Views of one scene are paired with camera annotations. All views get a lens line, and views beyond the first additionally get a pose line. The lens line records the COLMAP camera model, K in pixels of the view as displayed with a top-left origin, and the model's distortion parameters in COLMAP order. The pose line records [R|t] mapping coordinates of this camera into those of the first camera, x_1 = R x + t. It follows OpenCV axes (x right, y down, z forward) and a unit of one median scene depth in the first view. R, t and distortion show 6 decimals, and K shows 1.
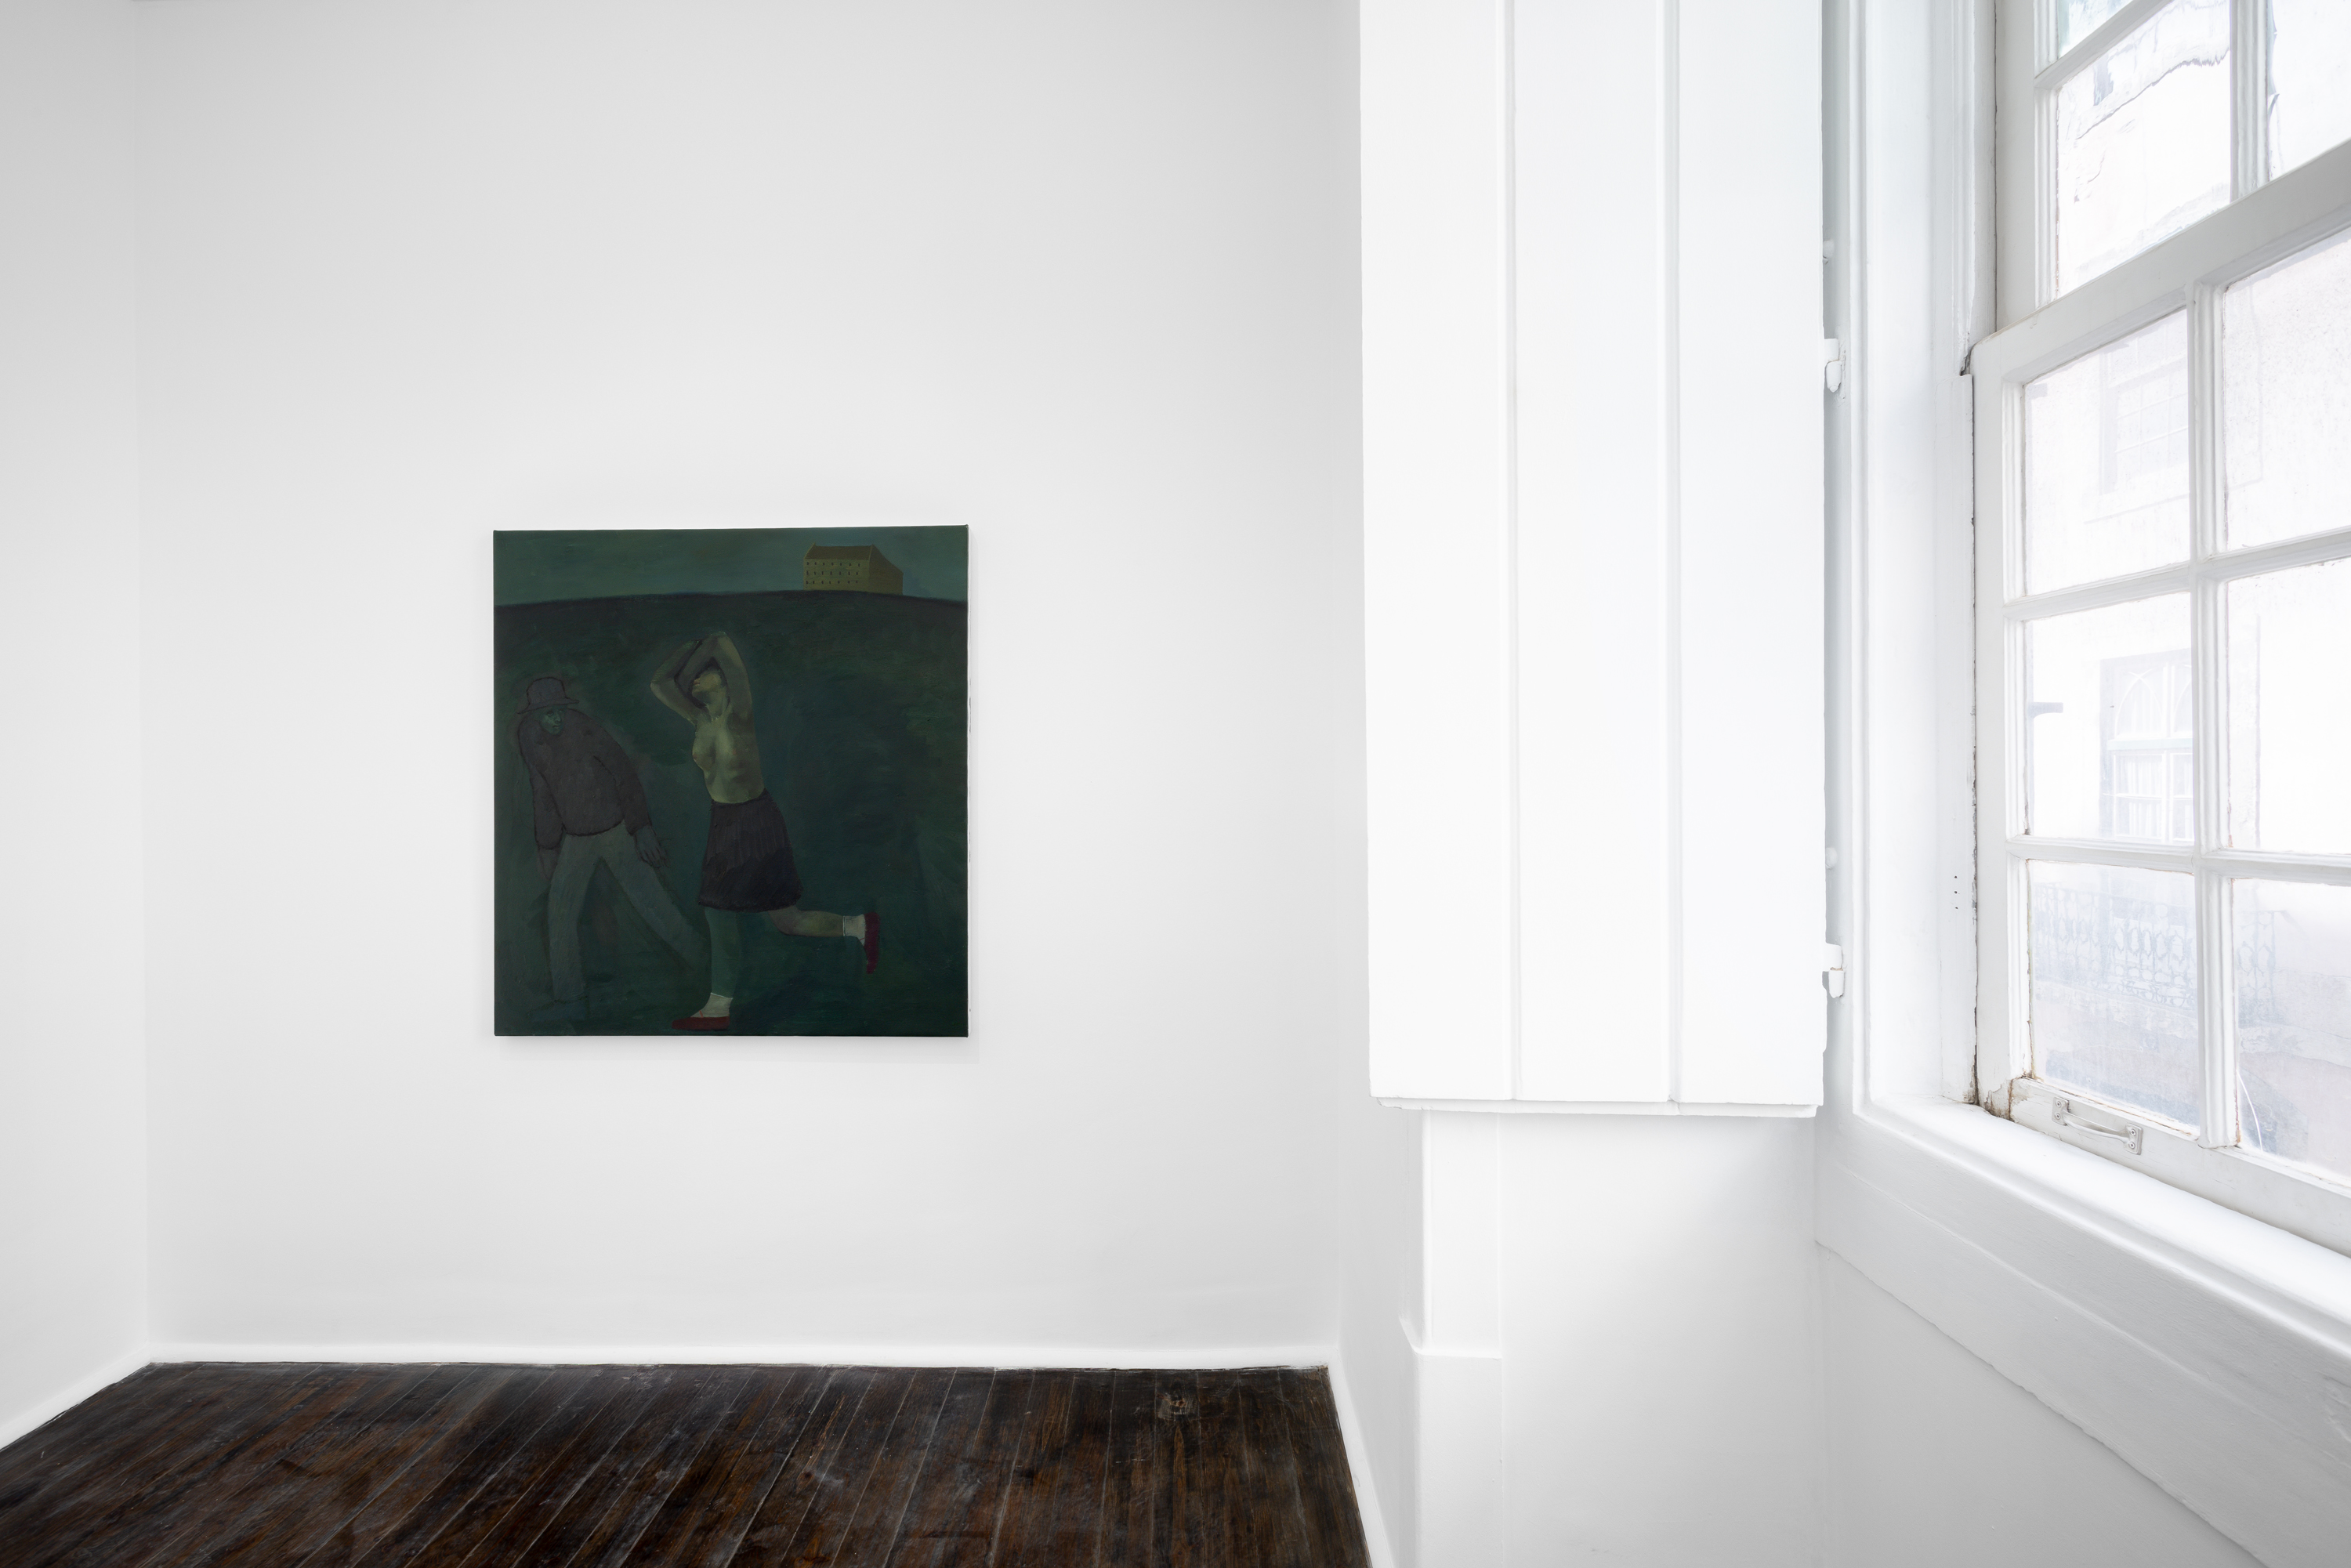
lens RADIAL K [[1151.6, 0, 1173.4], [0, 1151.6, 786.4], [0, 0, 1]] dist [0.000788, -0.000253]
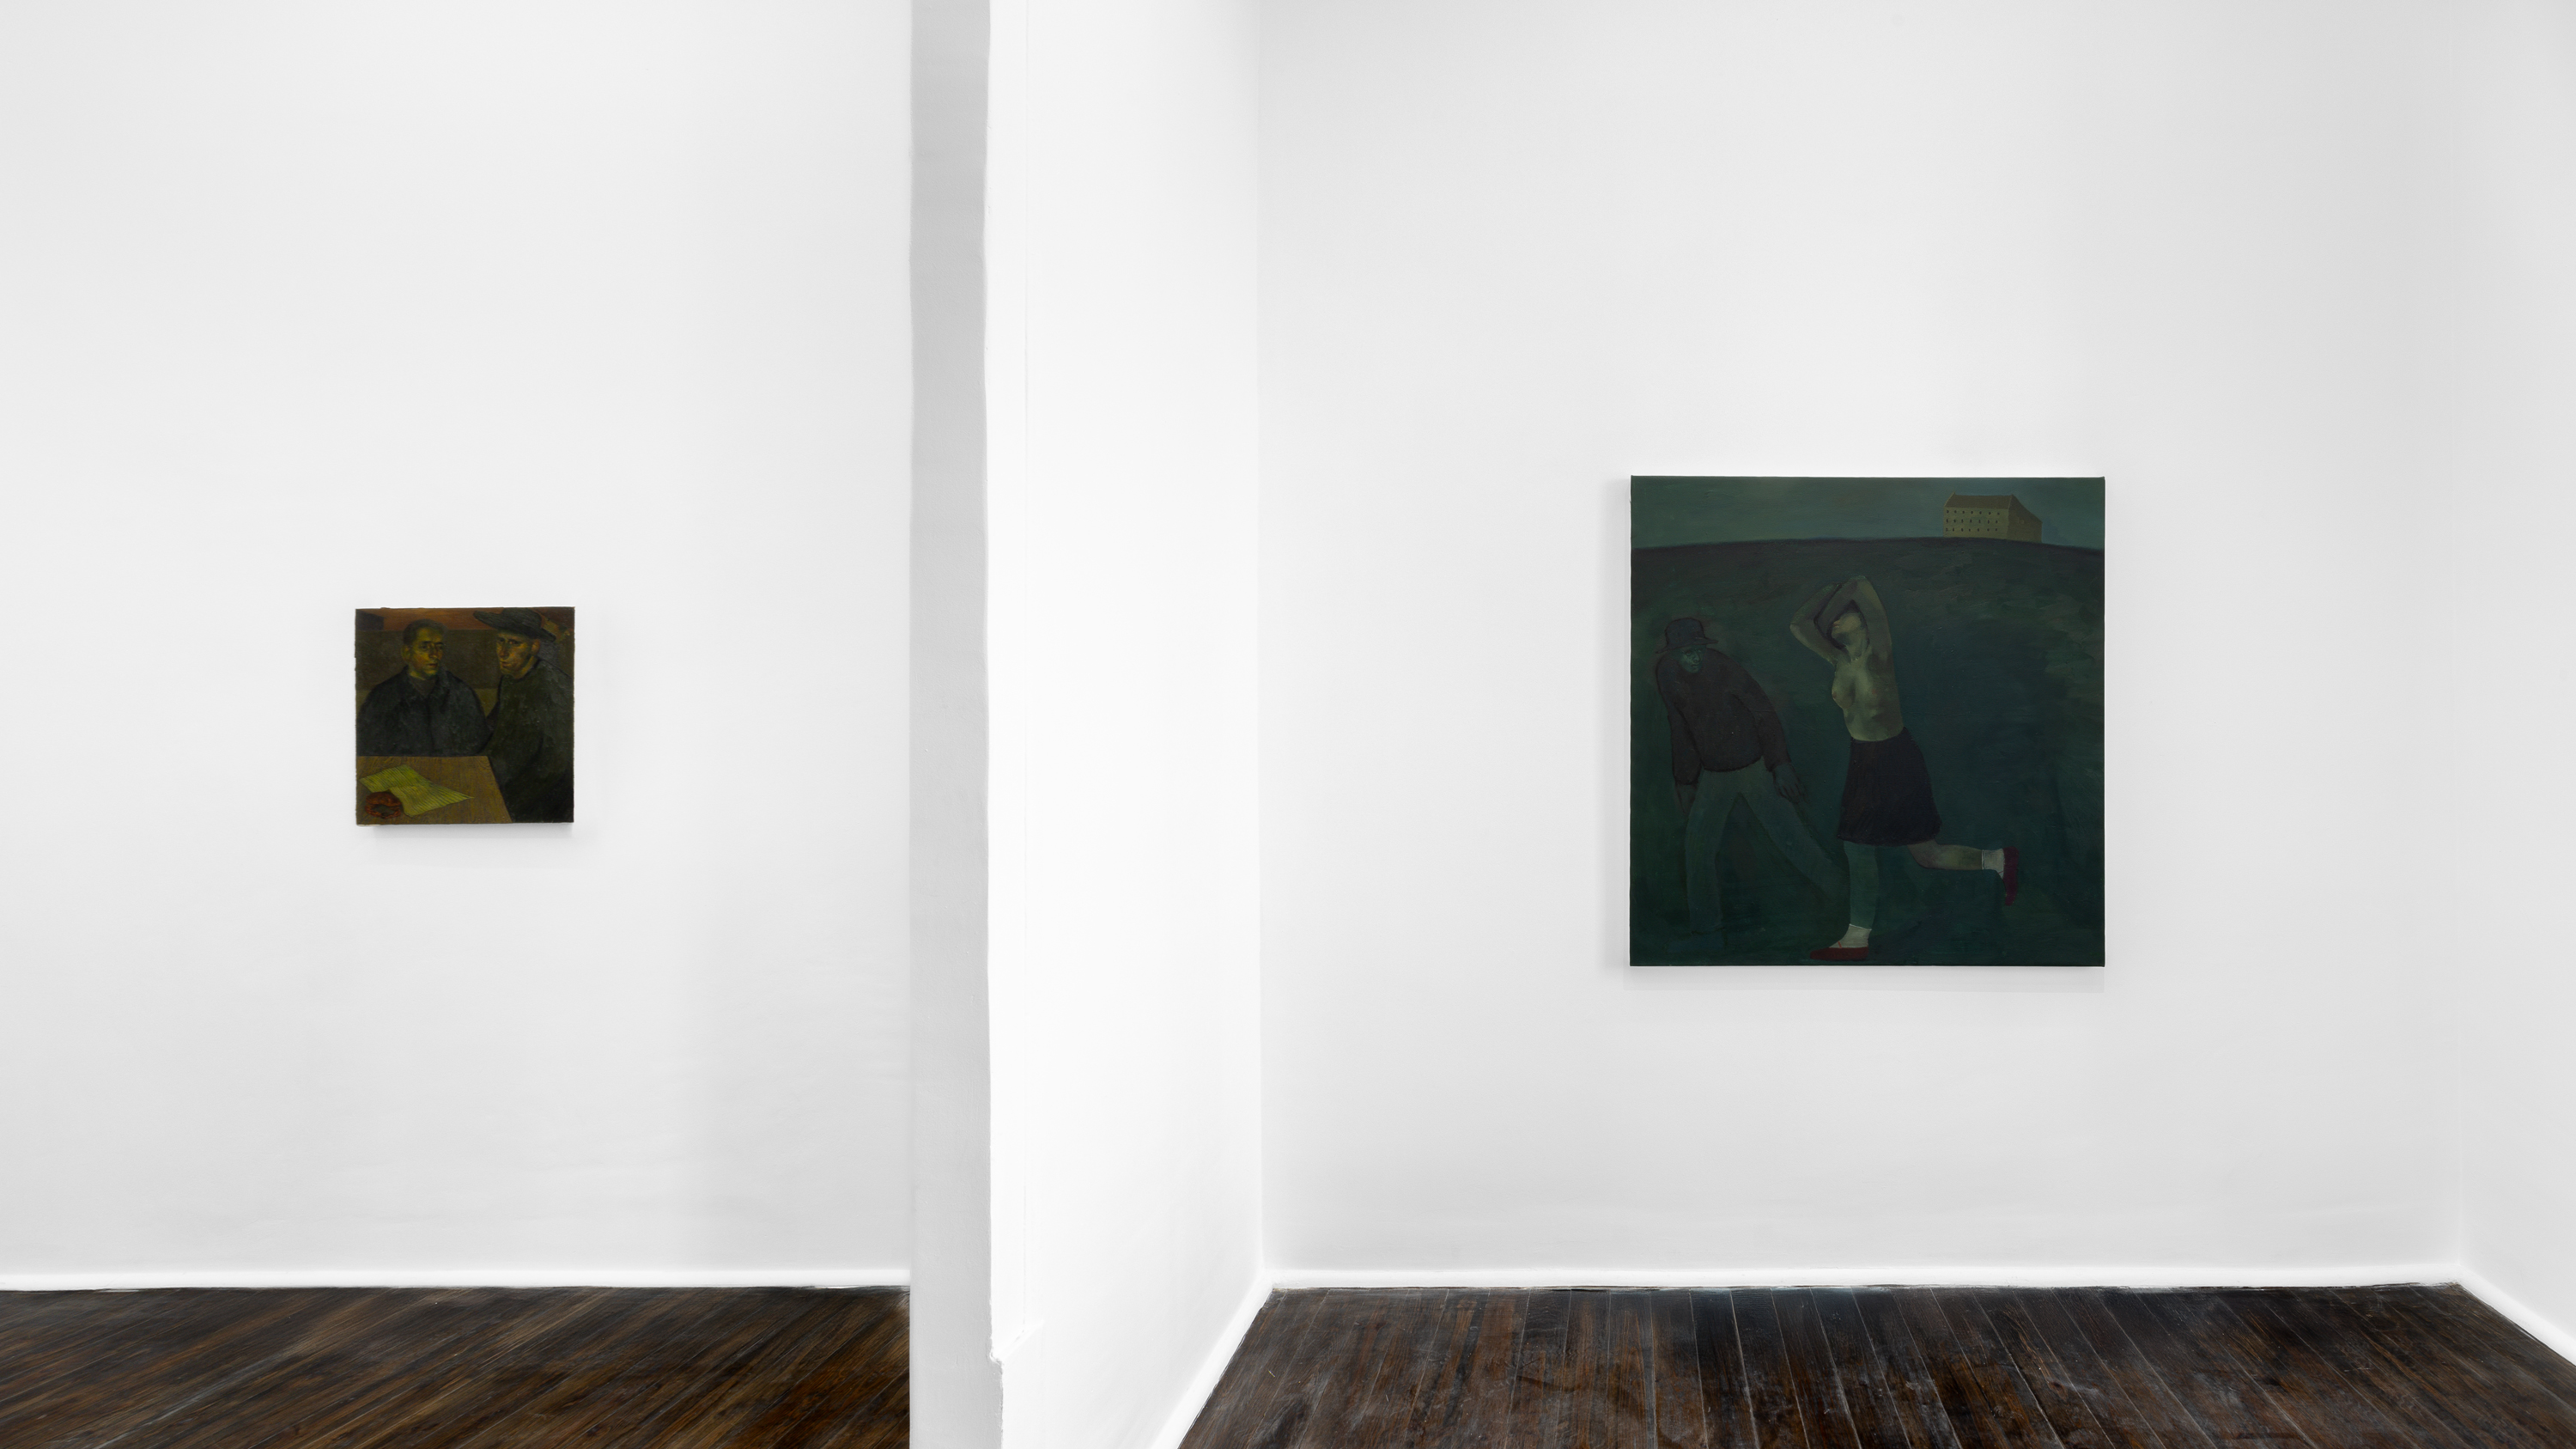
lens RADIAL K [[1210.4, 0, 1287.6], [0, 1210.4, 719.4], [0, 0, 1]] dist [0.001441, 0.000961]
pose [[0.999488, 0.008218, 0.030909, -0.950272], [-0.007749, 0.999854, -0.015248, 0.016100], [-0.031030, 0.015001, 0.999406, -0.075953]]
